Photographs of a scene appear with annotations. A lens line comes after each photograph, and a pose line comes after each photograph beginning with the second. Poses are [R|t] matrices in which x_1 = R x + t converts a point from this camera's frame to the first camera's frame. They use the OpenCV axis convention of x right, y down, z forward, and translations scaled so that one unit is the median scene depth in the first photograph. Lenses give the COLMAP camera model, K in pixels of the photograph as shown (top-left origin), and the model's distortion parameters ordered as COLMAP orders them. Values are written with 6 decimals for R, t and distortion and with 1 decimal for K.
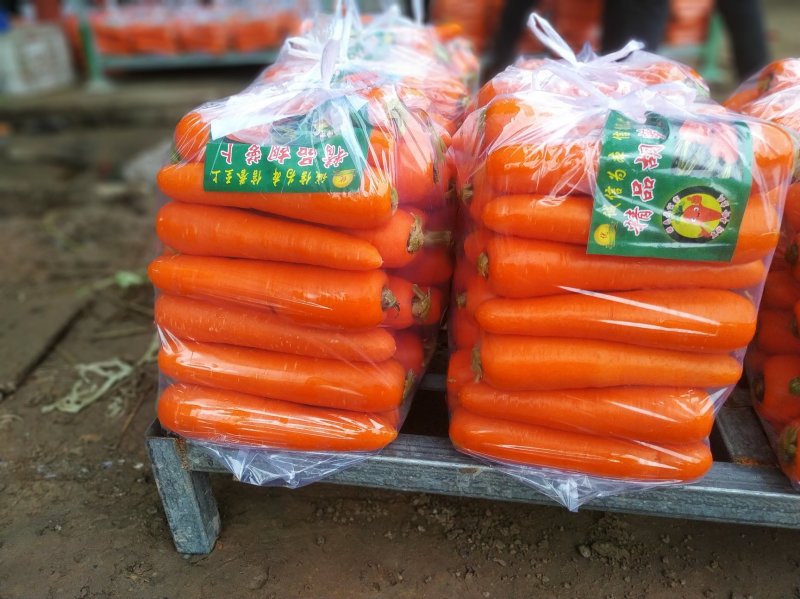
lens RADIAL K [[661.7, 0, 402.9], [0, 661.7, 297.8], [0, 0, 1]] dist [0.065981, -0.114293]
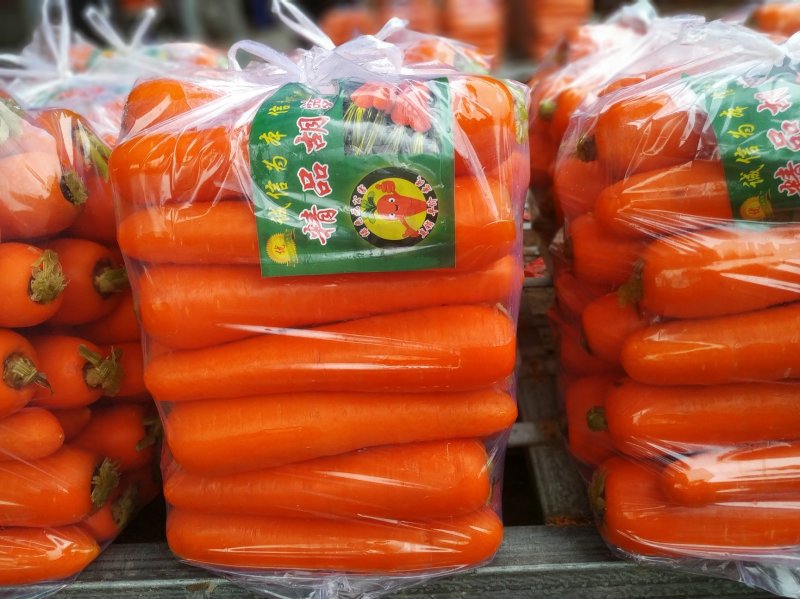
lens RADIAL K [[661.7, 0, 402.9], [0, 661.7, 297.8], [0, 0, 1]] dist [0.065981, -0.114293]
pose [[0.990459, -0.114435, 0.076787, 0.338529], [0.118858, 0.991346, -0.055730, 0.012199], [-0.069745, 0.064325, 0.995489, 0.255413]]
